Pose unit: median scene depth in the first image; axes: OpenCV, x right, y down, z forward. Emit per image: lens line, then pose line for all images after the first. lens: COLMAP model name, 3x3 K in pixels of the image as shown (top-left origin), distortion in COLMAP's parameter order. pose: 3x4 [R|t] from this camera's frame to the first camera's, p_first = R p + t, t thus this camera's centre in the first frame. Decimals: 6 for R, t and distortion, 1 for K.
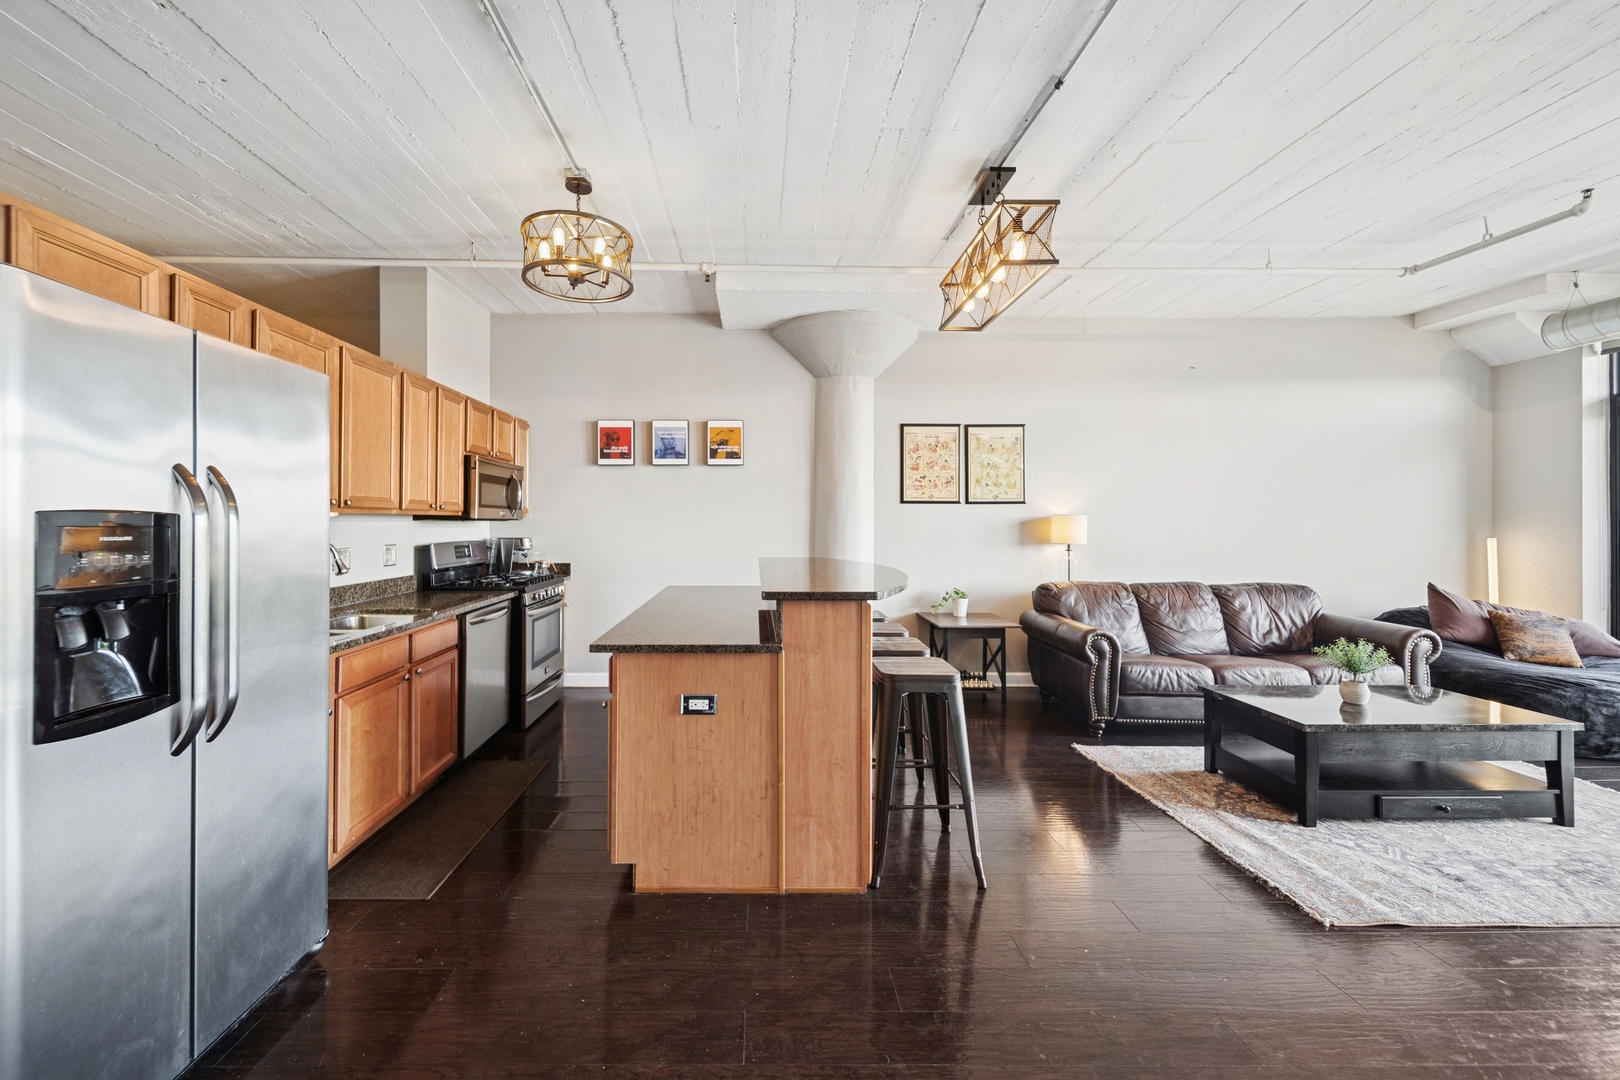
lens RADIAL K [[577.0, 0, 671.9], [0, 577.0, 524.5], [0, 0, 1]] dist [0.008905, -0.001805]
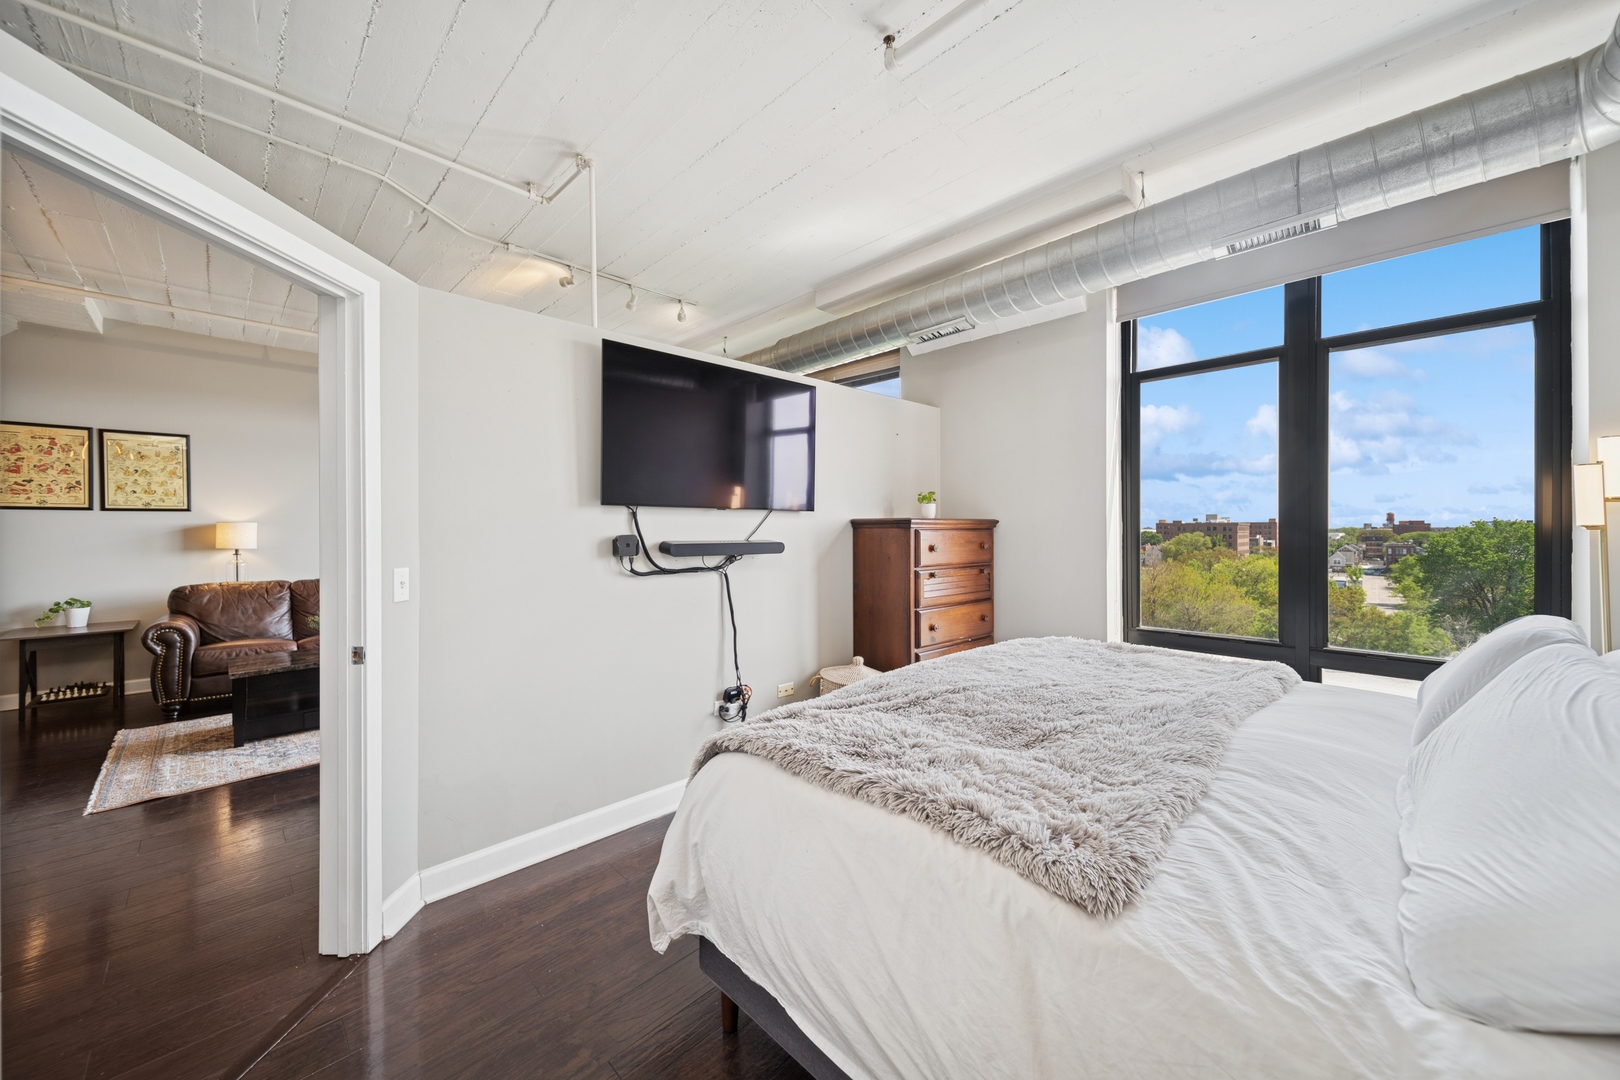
lens RADIAL K [[577.0, 0, 796.3], [0, 577.0, 530.6], [0, 0, 1]] dist [0.008905, -0.001805]
pose [[0.715468, -0.008783, 0.698590, 1.590049], [0.011408, 0.999935, 0.000887, 0.026237], [-0.698552, 0.007335, 0.715521, -1.248891]]
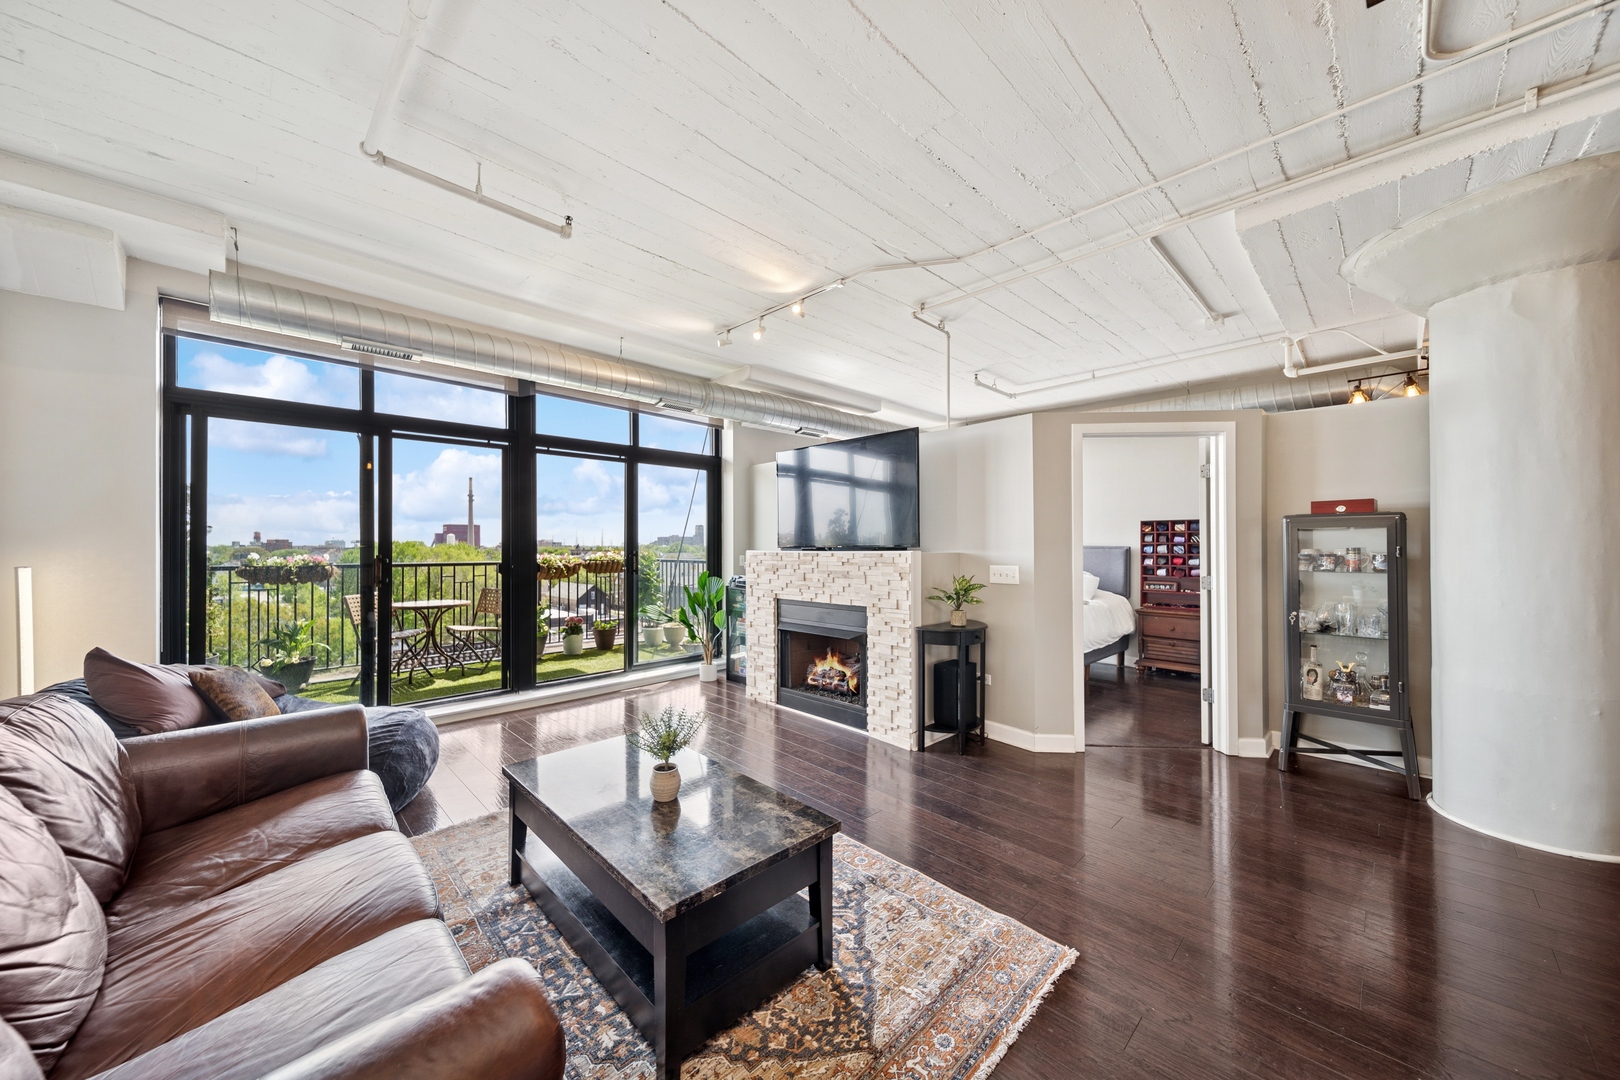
lens RADIAL K [[577.0, 0, 796.9], [0, 577.0, 540.3], [0, 0, 1]] dist [0.008905, -0.001805]
pose [[-0.686044, 0.001785, 0.727558, 0.943575], [0.003562, 0.999993, 0.000906, -0.009061], [-0.727552, 0.003213, -0.686045, 1.955779]]
